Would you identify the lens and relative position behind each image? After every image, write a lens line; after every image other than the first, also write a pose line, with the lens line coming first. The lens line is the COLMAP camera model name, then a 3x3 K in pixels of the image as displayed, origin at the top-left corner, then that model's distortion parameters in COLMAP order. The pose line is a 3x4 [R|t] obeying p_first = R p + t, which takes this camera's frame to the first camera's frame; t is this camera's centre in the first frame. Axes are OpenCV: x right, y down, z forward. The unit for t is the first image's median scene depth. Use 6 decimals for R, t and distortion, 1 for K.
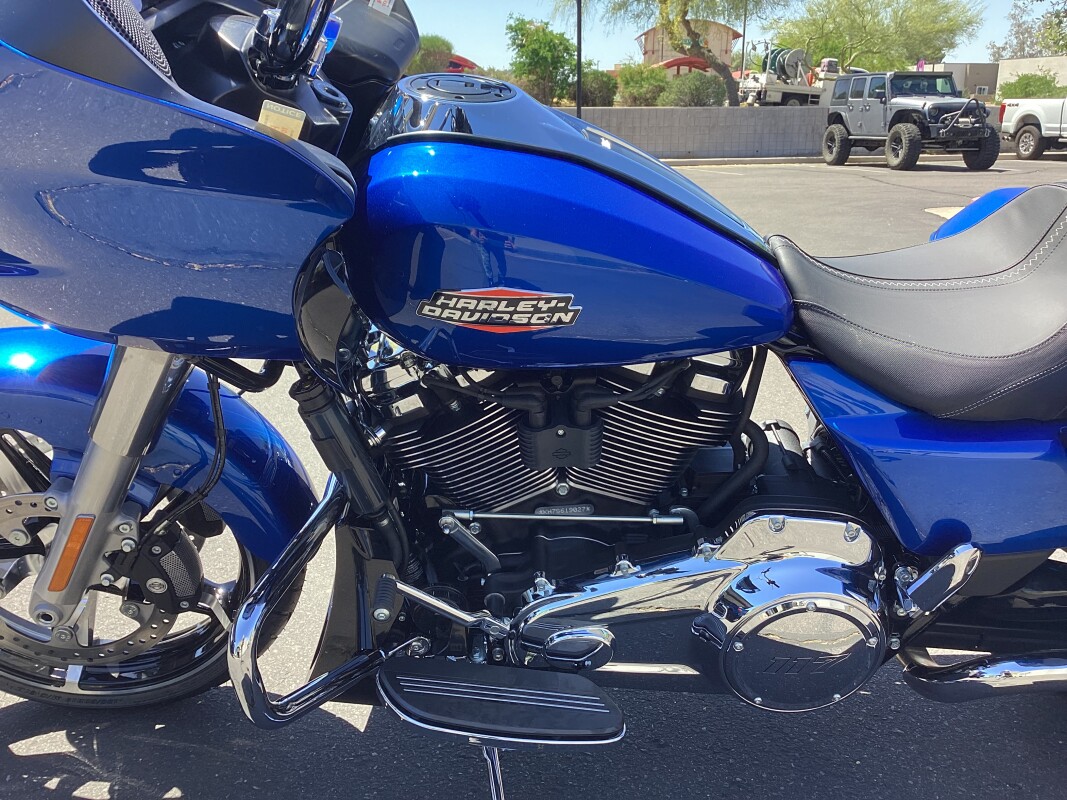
lens RADIAL K [[958.5, 0, 533.5], [0, 958.5, 400.0], [0, 0, 1]] dist [0.083853, -0.205777]
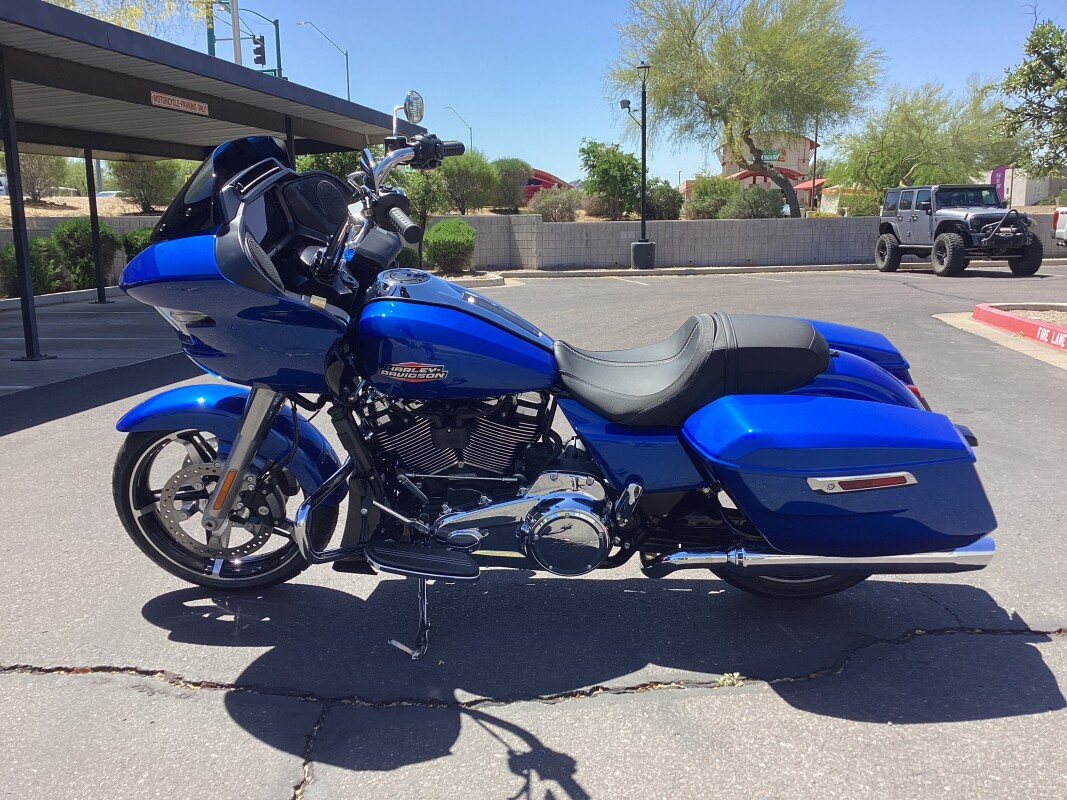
lens RADIAL K [[958.5, 0, 533.5], [0, 958.5, 400.0], [0, 0, 1]] dist [0.083853, -0.205777]
pose [[0.995791, 0.005134, -0.091514, 0.362041], [-0.014567, 0.994604, -0.102715, 0.160947], [0.090493, 0.103616, 0.990492, -0.986558]]
